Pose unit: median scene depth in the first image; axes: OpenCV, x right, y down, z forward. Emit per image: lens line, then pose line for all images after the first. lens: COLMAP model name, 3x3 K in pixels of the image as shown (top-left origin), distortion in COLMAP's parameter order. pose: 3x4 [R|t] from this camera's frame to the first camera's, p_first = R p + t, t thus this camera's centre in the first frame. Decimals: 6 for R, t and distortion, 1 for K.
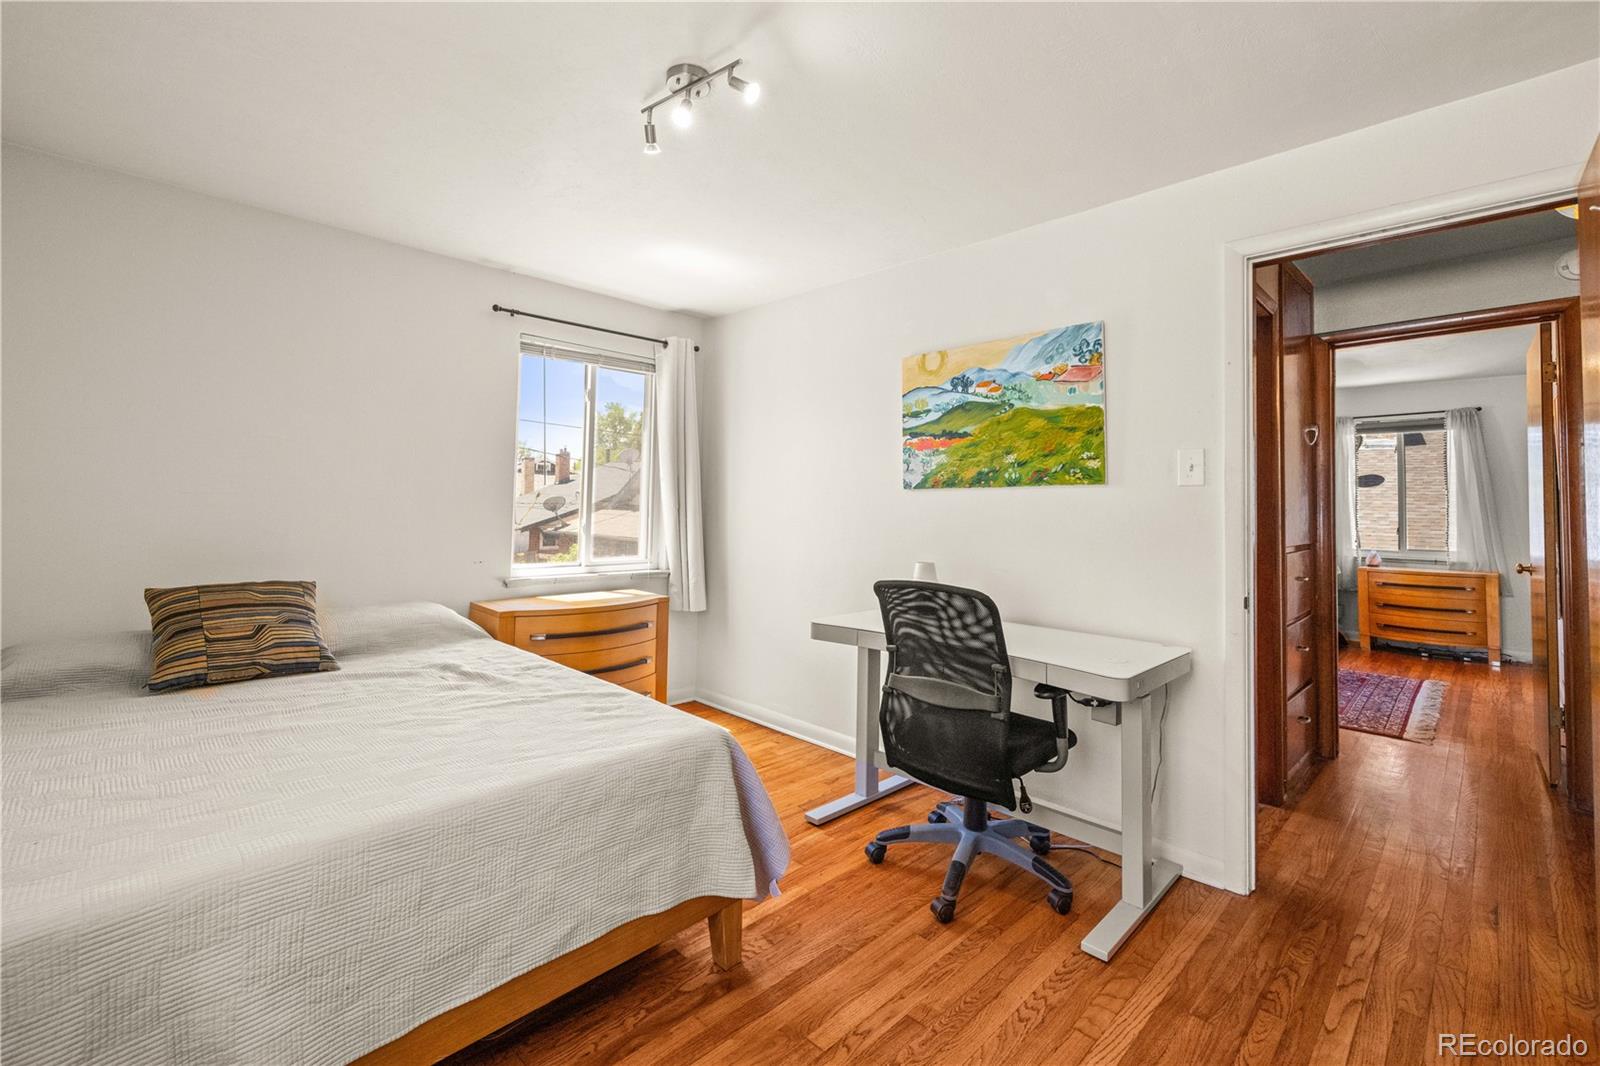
lens RADIAL K [[671.6, 0, 816.8], [0, 671.6, 482.6], [0, 0, 1]] dist [0.000987, -0.000321]
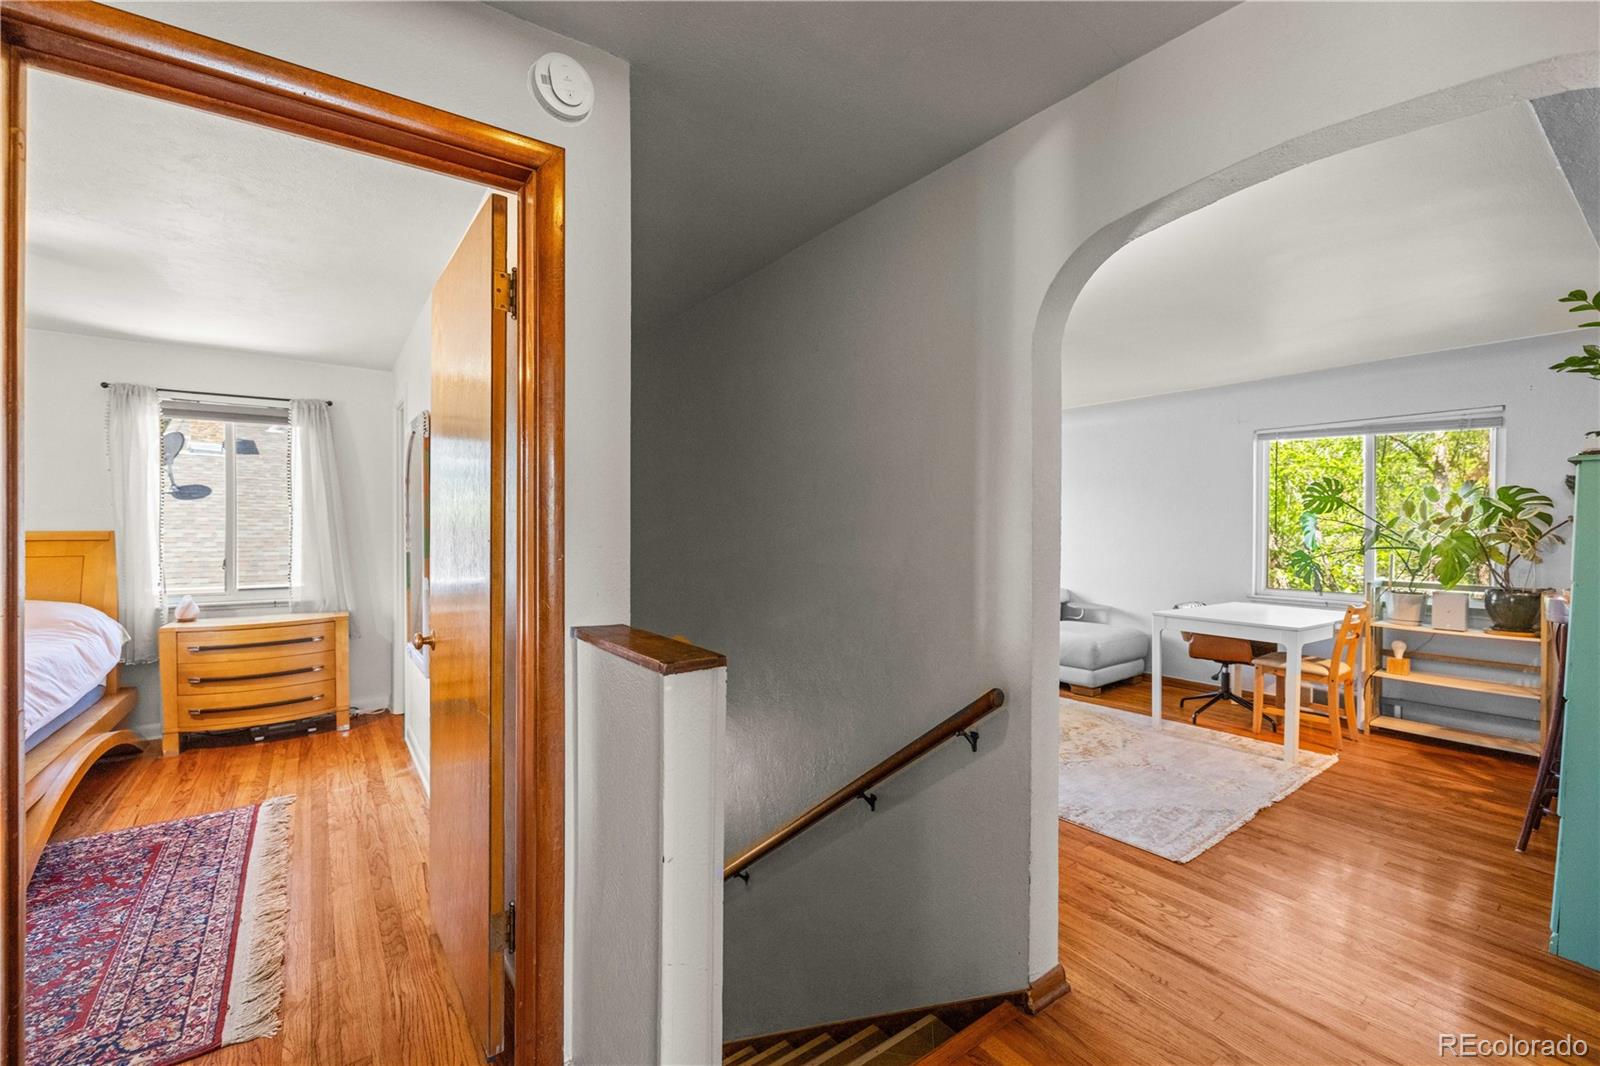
lens RADIAL K [[671.6, 0, 796.2], [0, 671.6, 531.4], [0, 0, 1]] dist [0.000987, -0.000321]
pose [[0.155976, -0.017817, 0.987600, 0.273457], [-0.033085, 0.999182, 0.023251, 0.002510], [-0.987207, -0.036301, 0.155259, 0.312562]]
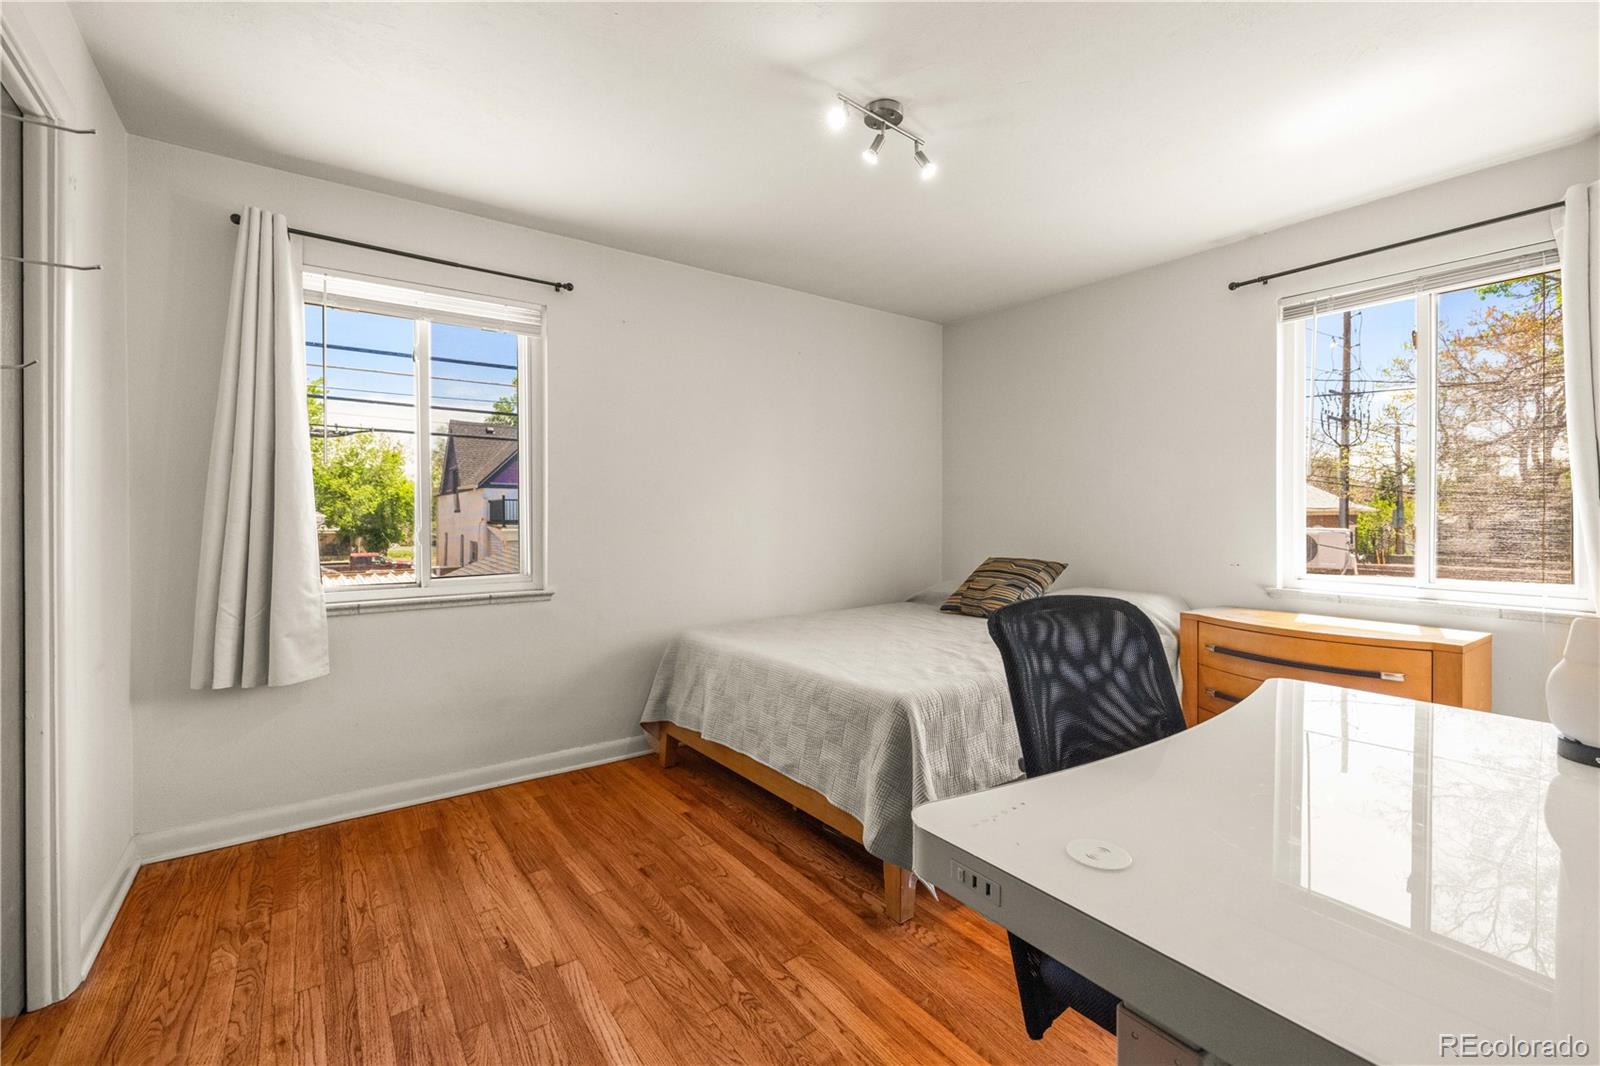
lens RADIAL K [[671.6, 0, 797.3], [0, 671.6, 522.6], [0, 0, 1]] dist [0.000987, -0.000321]
pose [[-0.154491, -0.004405, -0.987984, 1.885677], [0.029208, 0.999533, -0.009024, 0.186834], [0.987562, -0.030251, -0.154290, 2.038500]]
